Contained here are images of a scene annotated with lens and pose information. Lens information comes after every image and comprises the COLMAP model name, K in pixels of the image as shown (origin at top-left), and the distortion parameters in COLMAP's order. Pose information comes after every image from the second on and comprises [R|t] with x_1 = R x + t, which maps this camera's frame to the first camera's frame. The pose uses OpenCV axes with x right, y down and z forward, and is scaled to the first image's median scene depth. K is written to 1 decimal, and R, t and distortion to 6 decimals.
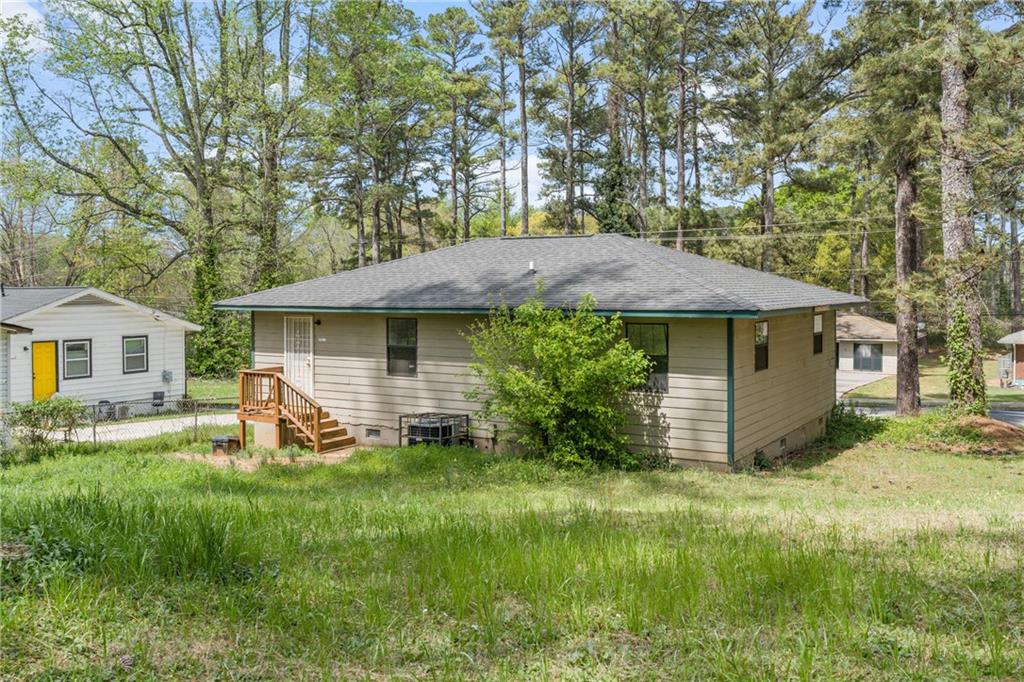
lens RADIAL K [[915.7, 0, 512.7], [0, 915.7, 310.3], [0, 0, 1]] dist [0.010920, 0.001905]
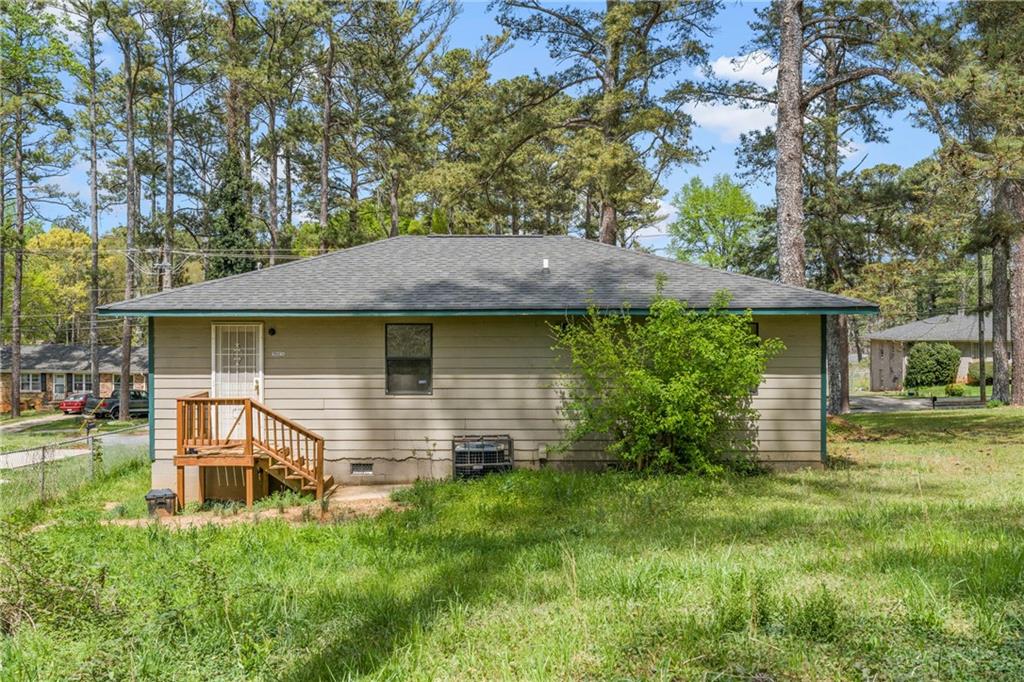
lens RADIAL K [[915.7, 0, 509.5], [0, 915.7, 337.0], [0, 0, 1]] dist [0.010920, 0.001905]
pose [[0.862550, -0.010507, 0.505863, -0.456772], [0.012152, 0.999926, 0.000049, 0.021780], [-0.505826, 0.006105, 0.862614, 0.249042]]
